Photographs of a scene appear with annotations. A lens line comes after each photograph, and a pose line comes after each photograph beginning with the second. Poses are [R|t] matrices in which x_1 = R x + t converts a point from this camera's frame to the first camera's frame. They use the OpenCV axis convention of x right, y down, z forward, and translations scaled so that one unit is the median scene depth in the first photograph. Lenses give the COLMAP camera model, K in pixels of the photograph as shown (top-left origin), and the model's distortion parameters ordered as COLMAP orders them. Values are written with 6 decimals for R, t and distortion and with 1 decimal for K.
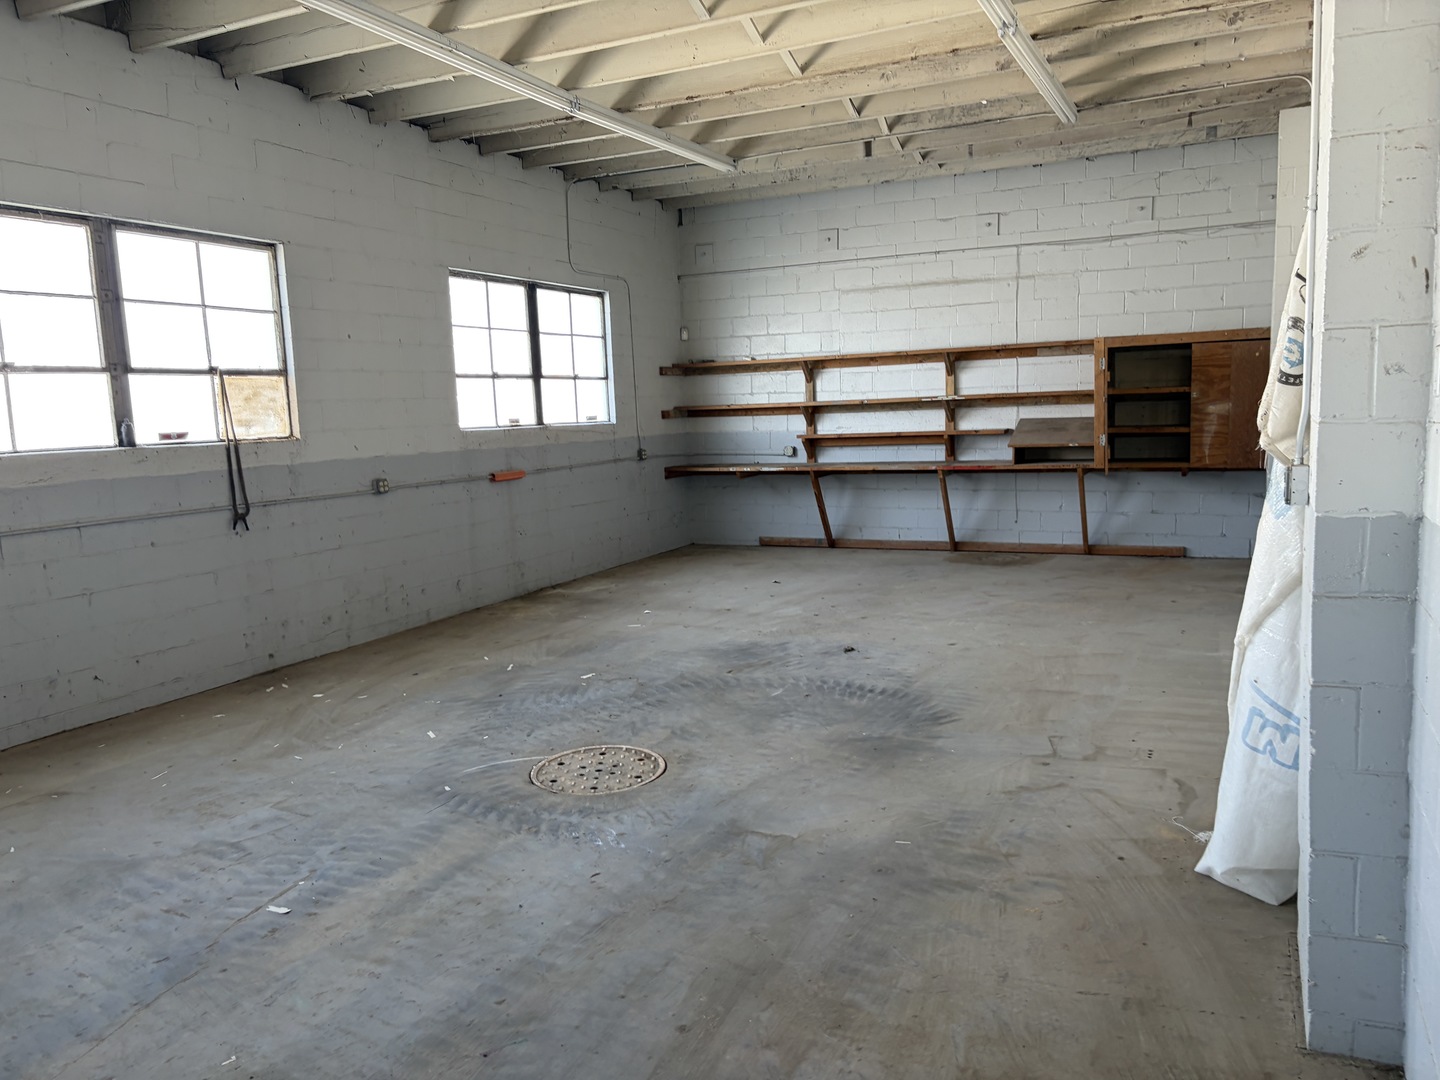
lens RADIAL K [[1101.3, 0, 729.5], [0, 1101.3, 549.6], [0, 0, 1]] dist [0.056840, -0.000211]
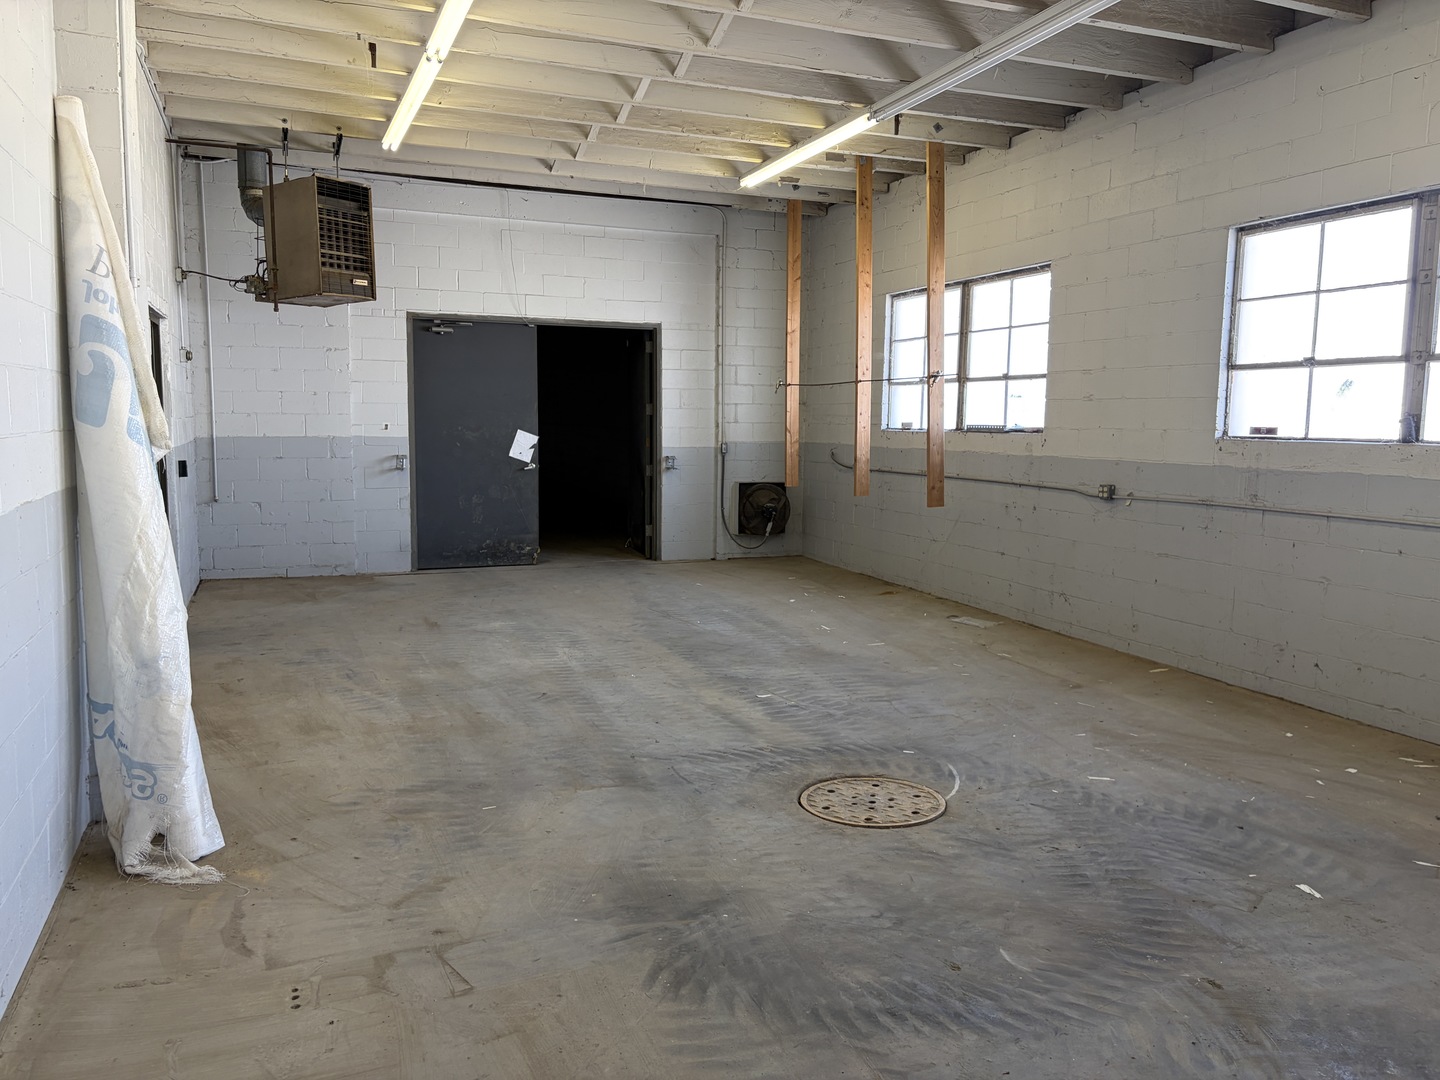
lens RADIAL K [[1101.3, 0, 727.2], [0, 1101.3, 538.6], [0, 0, 1]] dist [0.056840, -0.000211]
pose [[-0.683061, 0.113455, -0.721495, 0.601093], [-0.081207, 0.969938, 0.229404, -0.215412], [0.725832, 0.215287, -0.653314, 1.442185]]
